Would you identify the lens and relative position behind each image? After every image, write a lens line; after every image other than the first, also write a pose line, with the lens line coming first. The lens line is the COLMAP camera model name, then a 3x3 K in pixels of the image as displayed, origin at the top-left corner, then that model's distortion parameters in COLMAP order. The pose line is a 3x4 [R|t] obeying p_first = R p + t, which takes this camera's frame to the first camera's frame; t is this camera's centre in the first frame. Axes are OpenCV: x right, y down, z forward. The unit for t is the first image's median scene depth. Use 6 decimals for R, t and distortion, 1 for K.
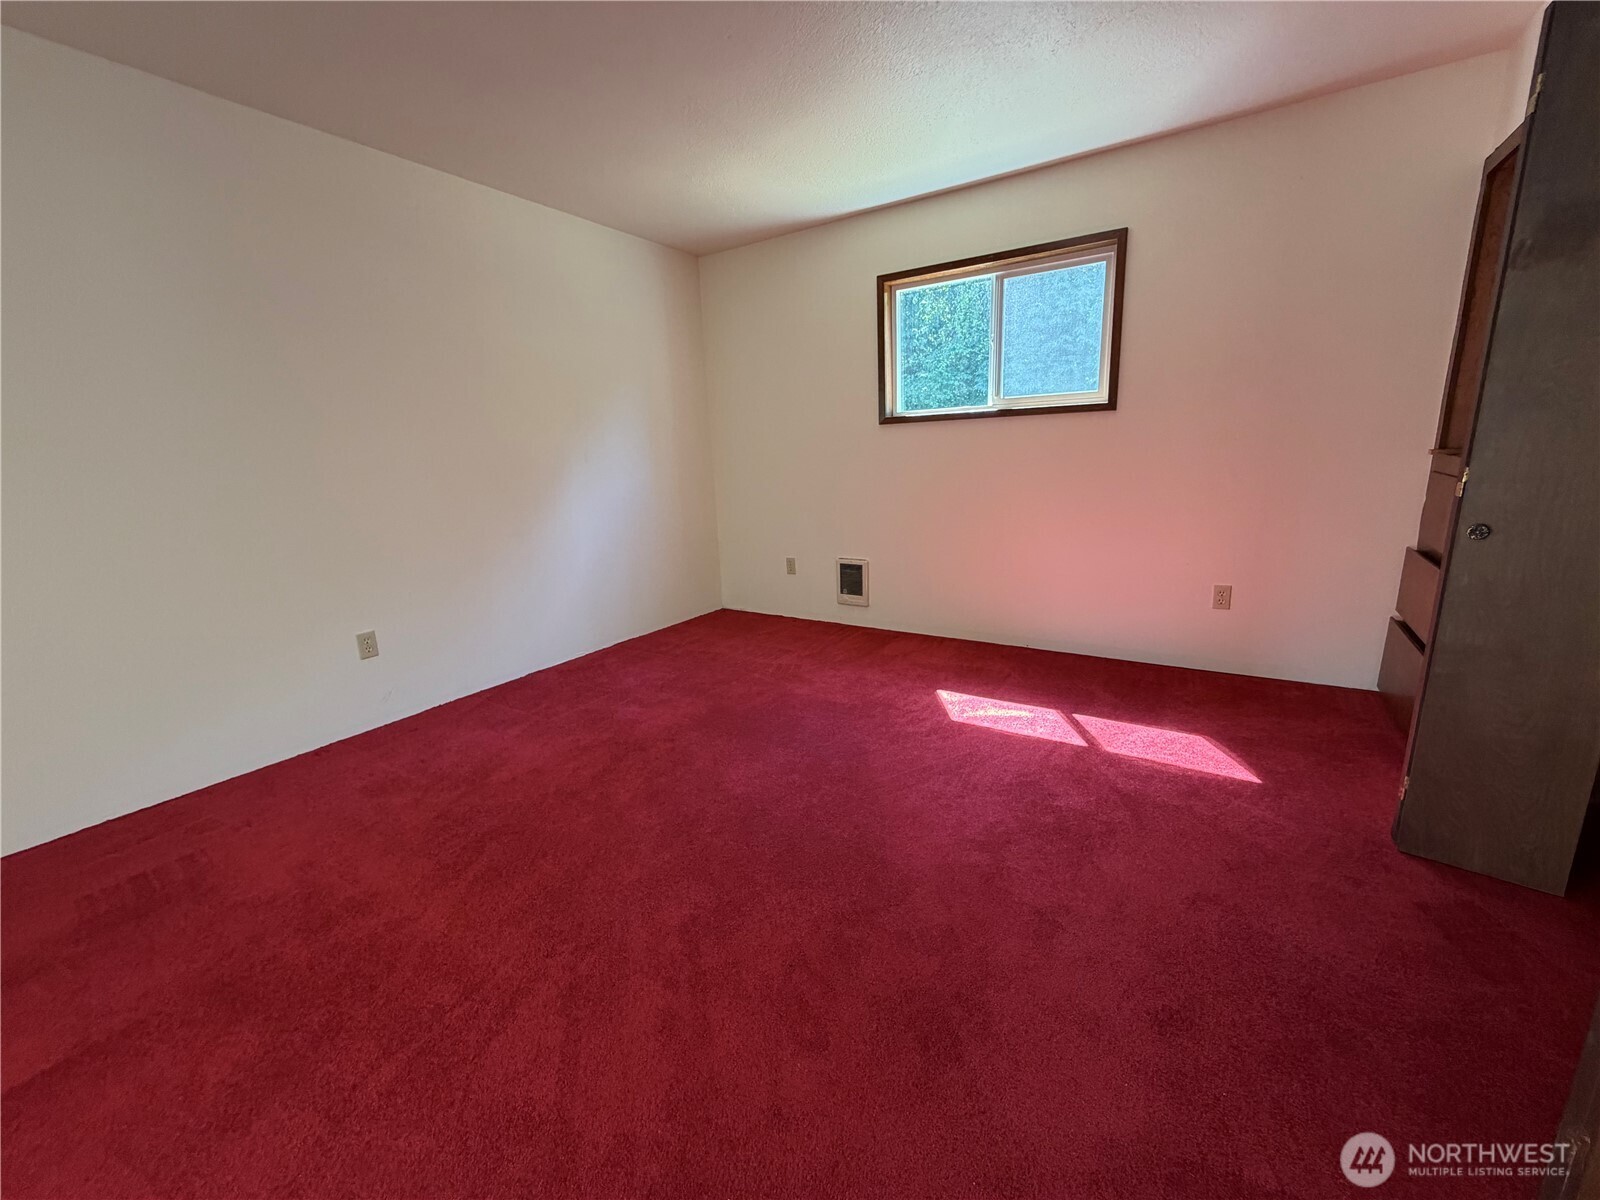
lens RADIAL K [[642.3, 0, 800.0], [0, 642.3, 600.0], [0, 0, 1]] dist [0.000831, 0.000039]
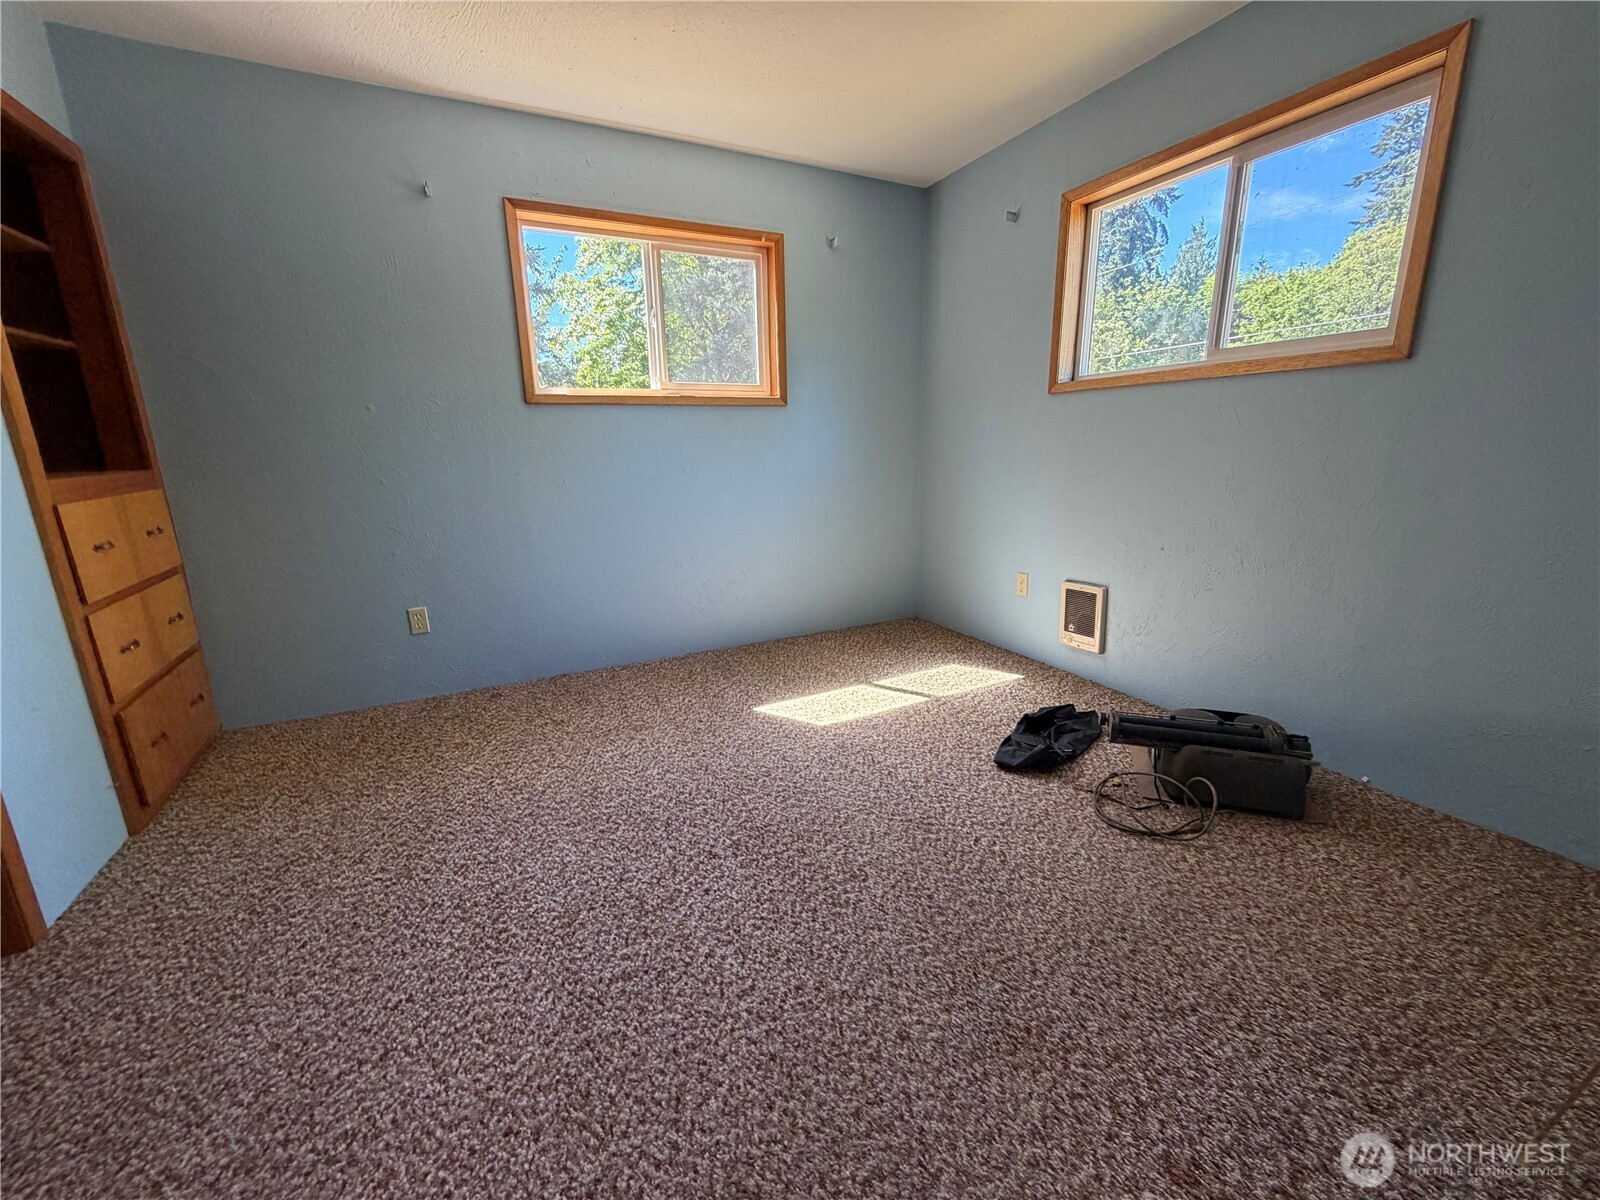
lens RADIAL K [[646.7, 0, 800.0], [0, 646.7, 600.0], [0, 0, 1]] dist [-0.001032, -0.000044]
pose [[0.499648, -0.178293, 0.847681, -0.498604], [0.194208, 0.976734, 0.090965, -0.074839], [-0.844177, 0.119175, 0.522649, 0.483743]]
